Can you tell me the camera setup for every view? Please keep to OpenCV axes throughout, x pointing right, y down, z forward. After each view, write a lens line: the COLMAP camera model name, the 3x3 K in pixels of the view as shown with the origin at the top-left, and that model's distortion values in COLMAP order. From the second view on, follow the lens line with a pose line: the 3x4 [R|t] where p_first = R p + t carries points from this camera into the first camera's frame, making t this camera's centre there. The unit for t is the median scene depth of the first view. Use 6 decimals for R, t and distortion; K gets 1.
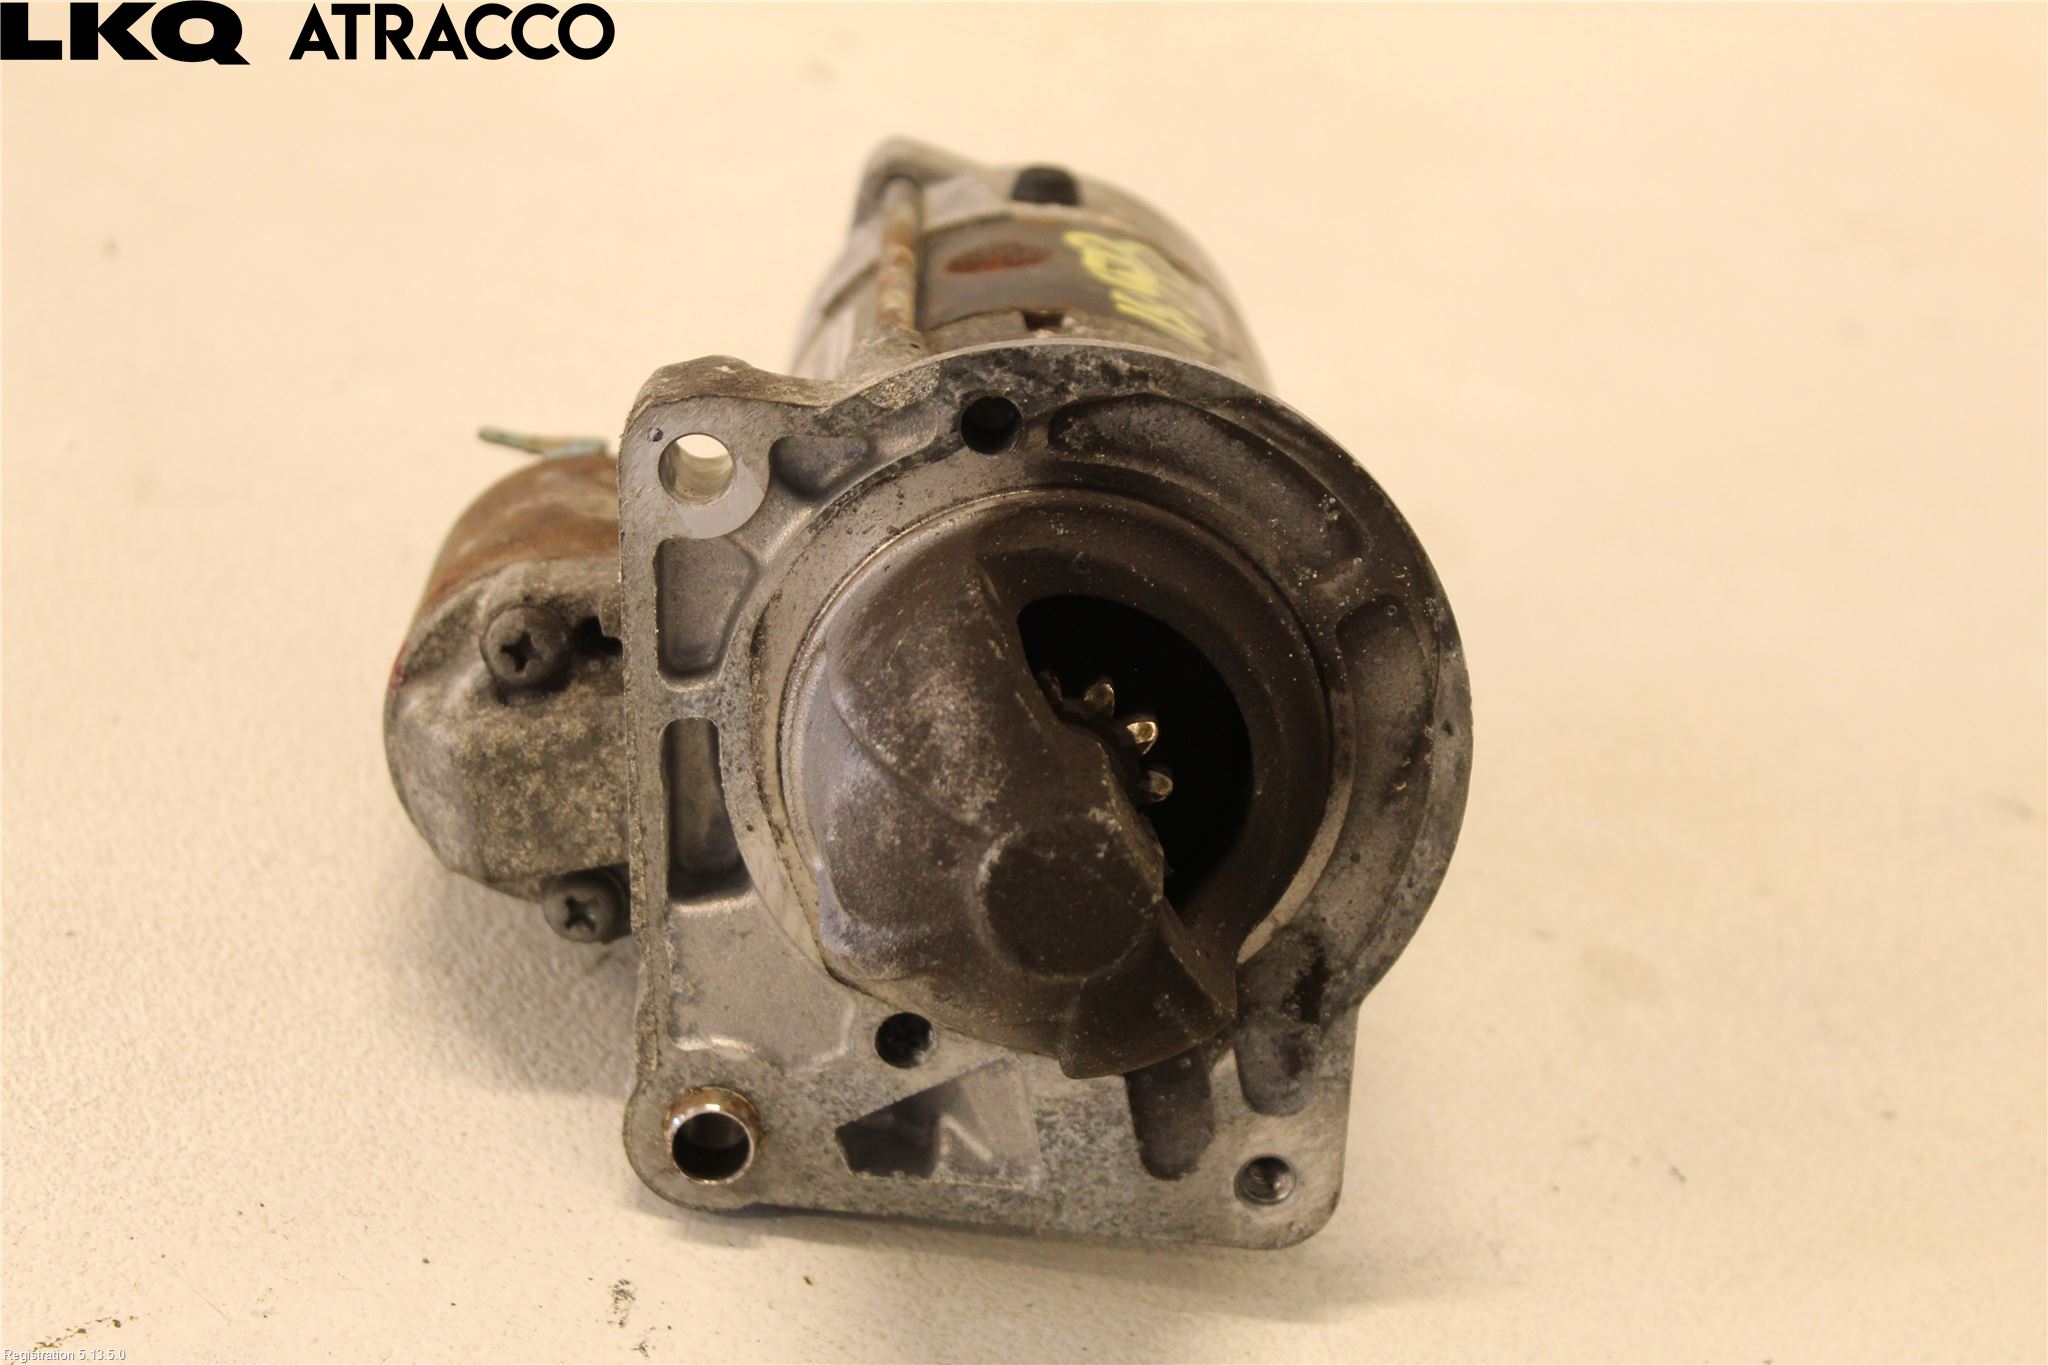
lens RADIAL K [[4198.0, 0, 1025.1], [0, 4198.0, 682.4], [0, 0, 1]] dist [0.131678, 0.000000]
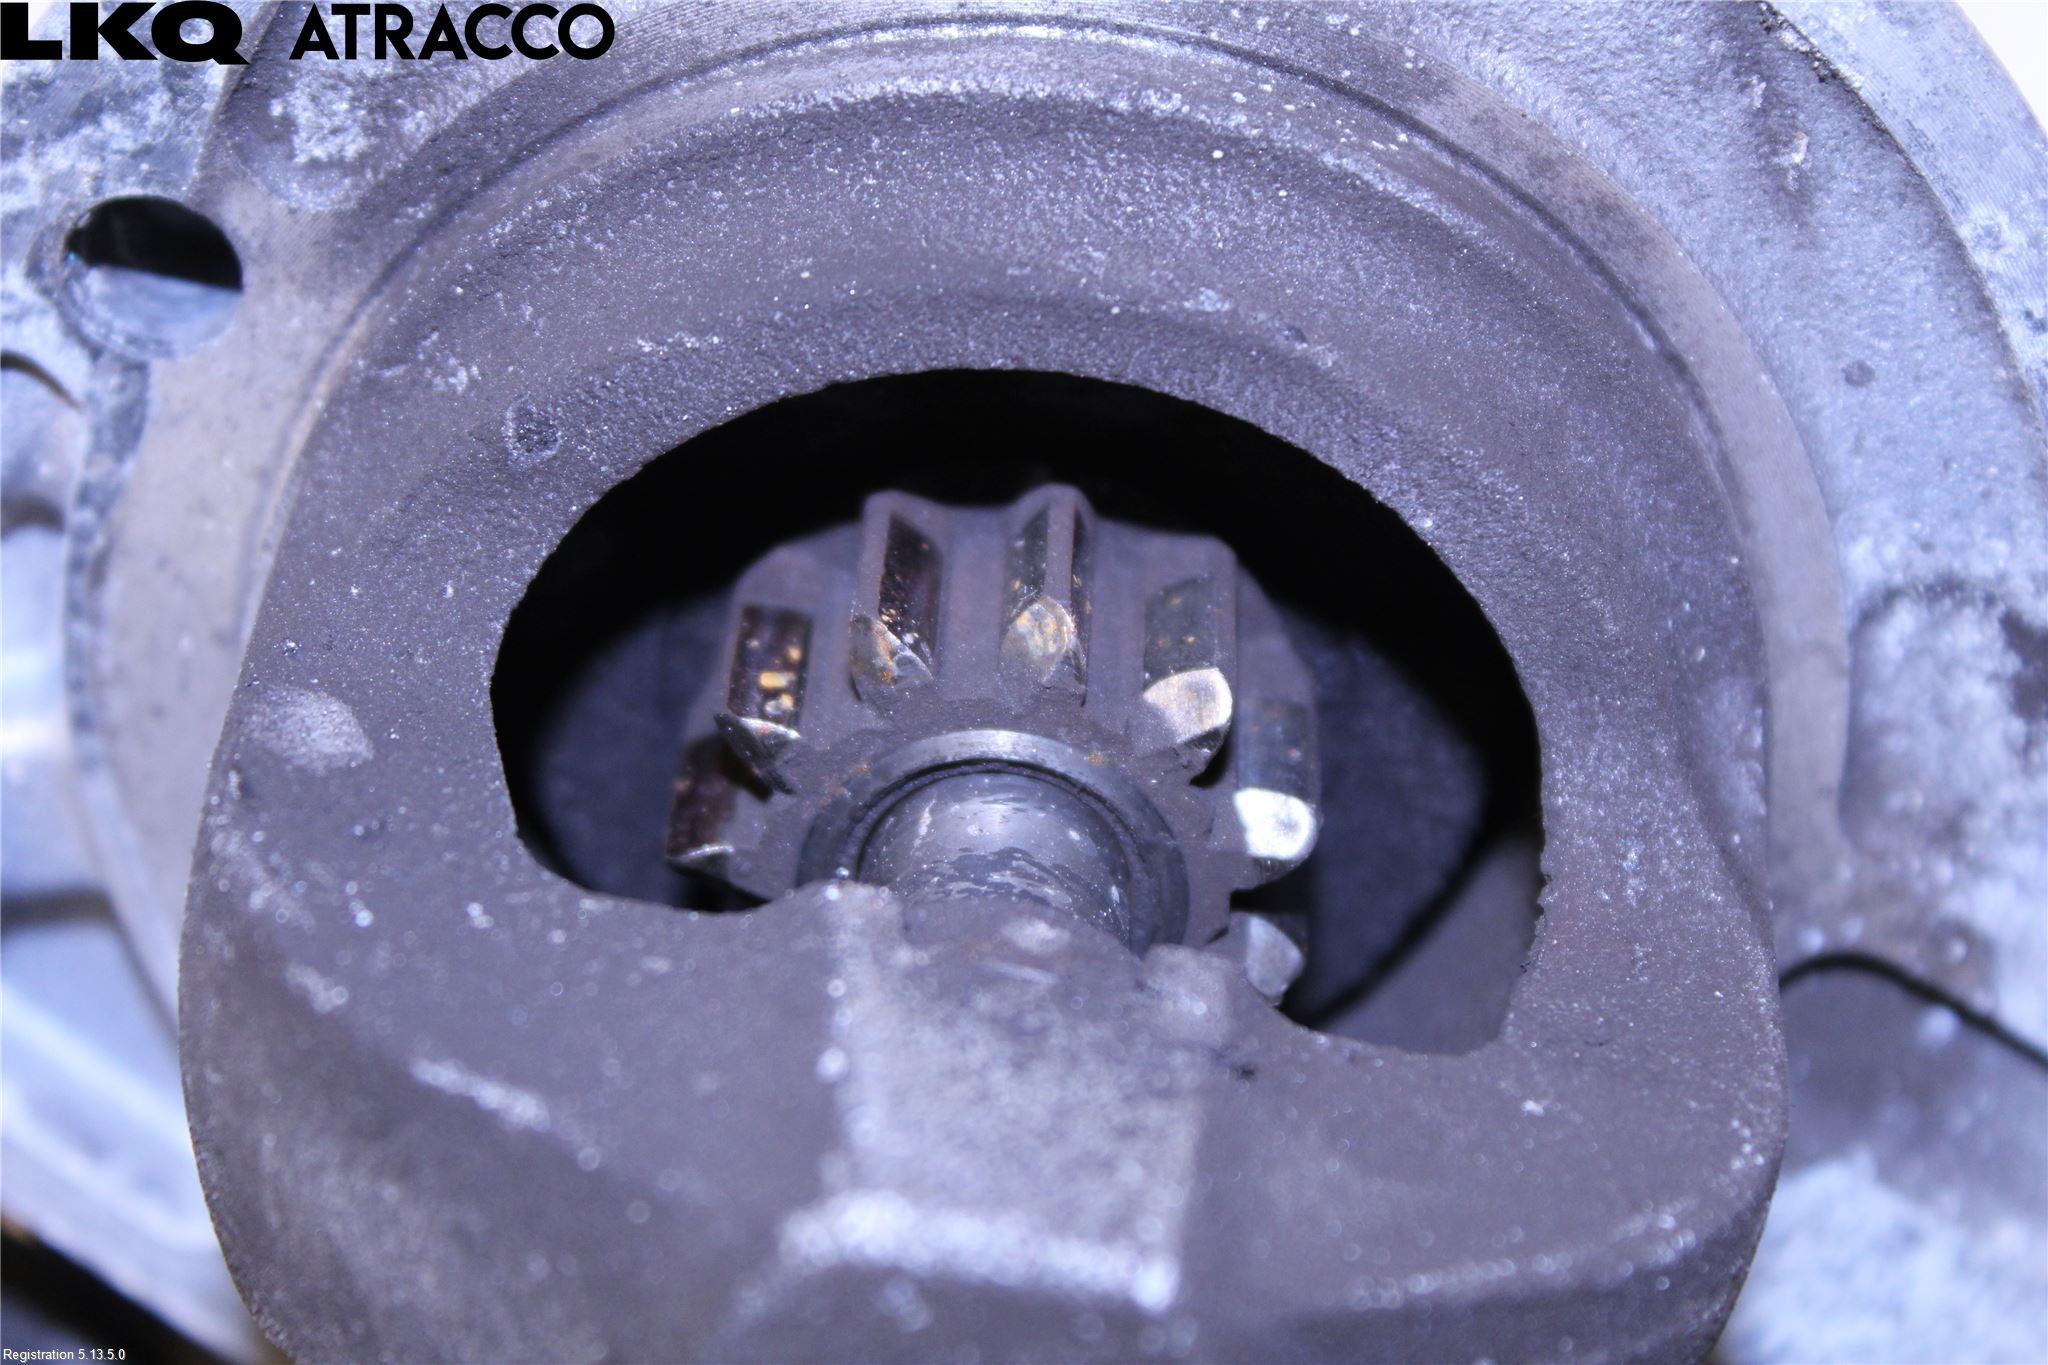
lens RADIAL K [[4584.1, 0, 1024.1], [0, 4584.1, 683.6], [0, 0, 1]] dist [-0.013082, 0.000000]
pose [[0.657299, -0.596644, -0.460407, 0.202867], [0.687283, 0.725210, 0.041393, -0.001728], [0.309195, -0.343637, 0.886743, 0.690700]]
